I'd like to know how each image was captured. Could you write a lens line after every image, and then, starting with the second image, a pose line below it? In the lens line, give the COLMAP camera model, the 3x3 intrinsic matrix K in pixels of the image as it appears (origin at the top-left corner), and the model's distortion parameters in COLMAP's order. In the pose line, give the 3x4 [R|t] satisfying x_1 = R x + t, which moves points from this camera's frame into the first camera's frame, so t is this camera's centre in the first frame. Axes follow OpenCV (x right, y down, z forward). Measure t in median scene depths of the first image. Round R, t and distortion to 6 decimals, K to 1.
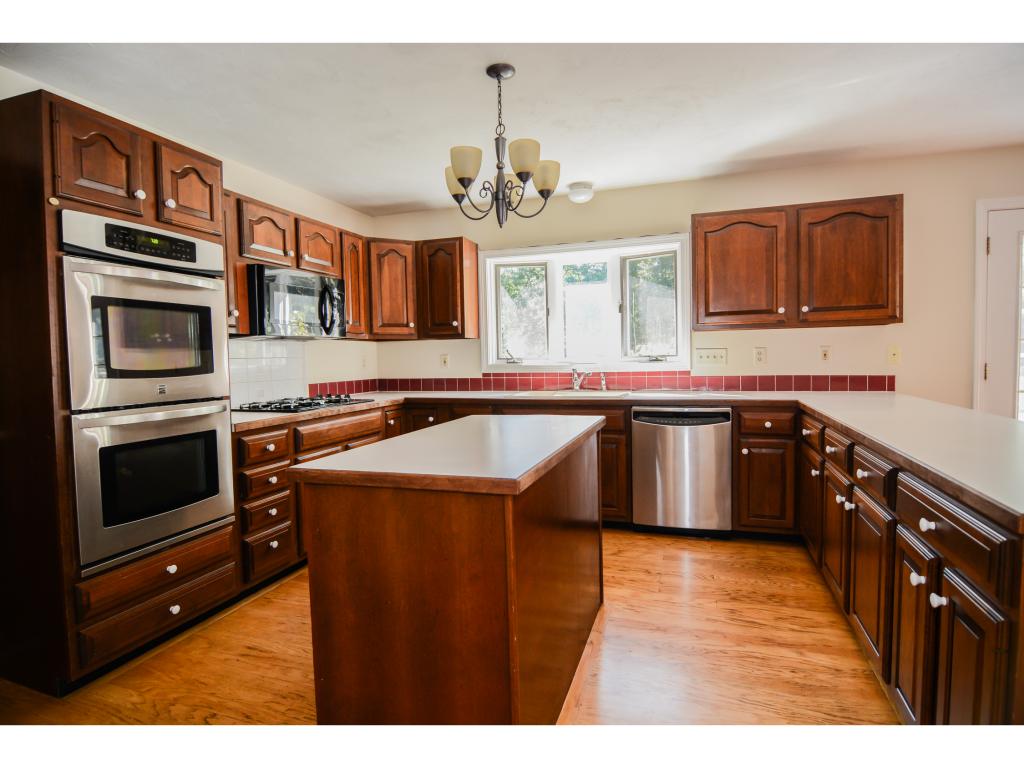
lens RADIAL K [[550.8, 0, 512.0], [0, 550.8, 384.0], [0, 0, 1]] dist [-0.027966, -0.001396]
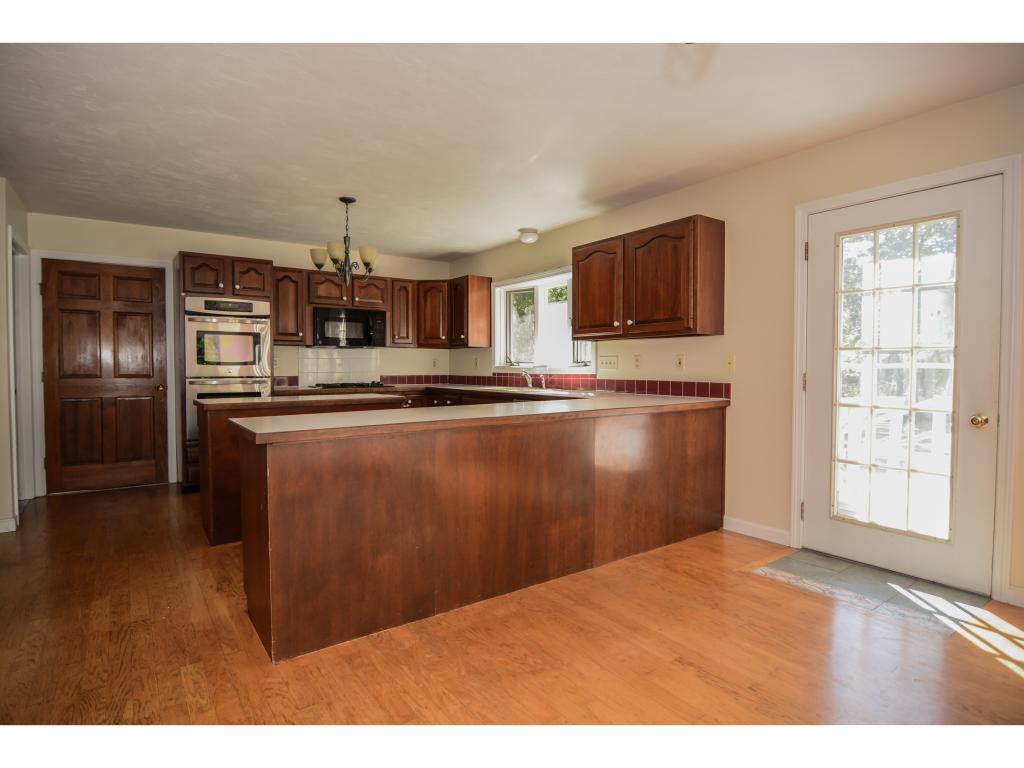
lens RADIAL K [[550.8, 0, 512.0], [0, 550.8, 384.0], [0, 0, 1]] dist [-0.027966, -0.001396]
pose [[0.812188, 0.040321, -0.582000, 0.952024], [-0.045984, 0.998929, 0.005033, -0.000916], [0.581580, 0.022675, 0.813173, -0.086692]]
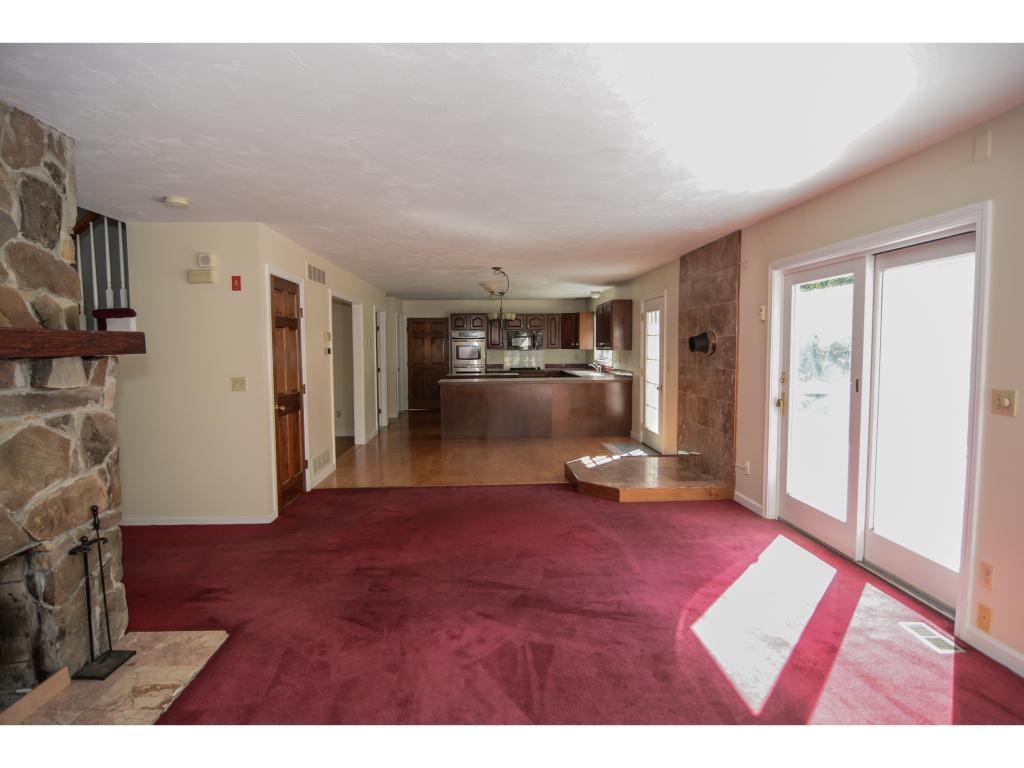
lens RADIAL K [[550.8, 0, 512.0], [0, 550.8, 384.0], [0, 0, 1]] dist [-0.027966, -0.001396]
pose [[0.357125, 0.079828, -0.930639, 2.659586], [-0.045100, 0.996653, 0.068184, -0.095842], [0.932967, 0.017622, 0.359530, -0.305726]]
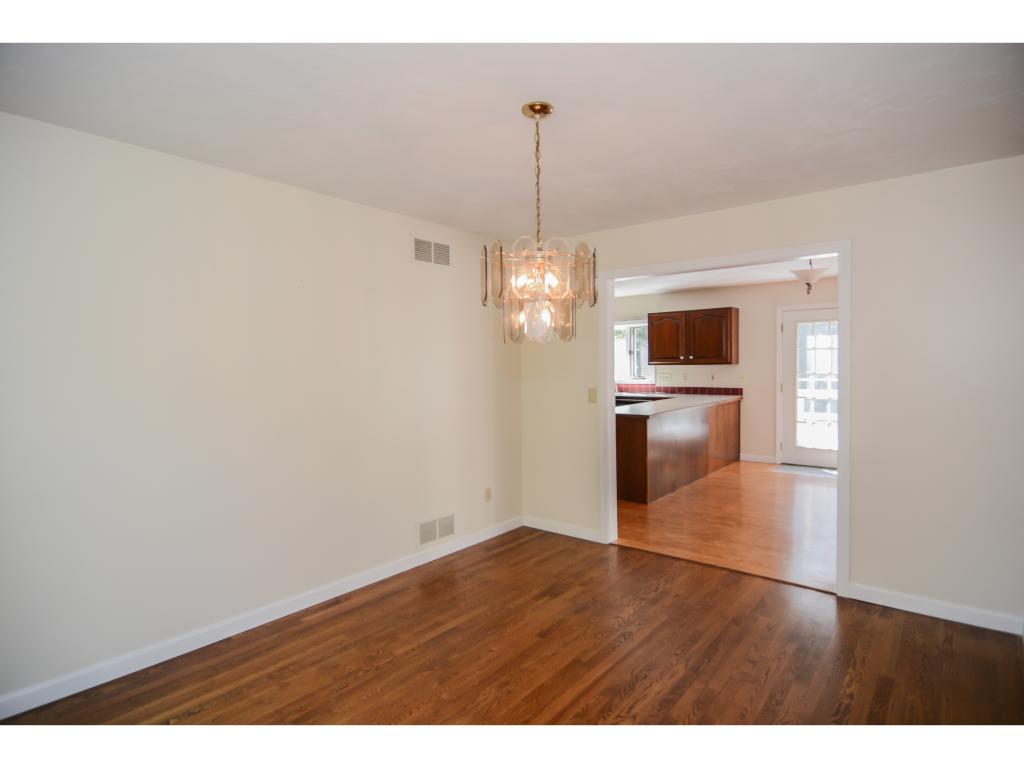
lens RADIAL K [[550.8, 0, 512.0], [0, 550.8, 384.0], [0, 0, 1]] dist [-0.027966, -0.001396]
pose [[0.936032, 0.023576, -0.351125, 0.600406], [-0.026271, 0.999651, -0.002912, -0.002715], [0.350934, 0.011950, 0.936324, -1.269649]]
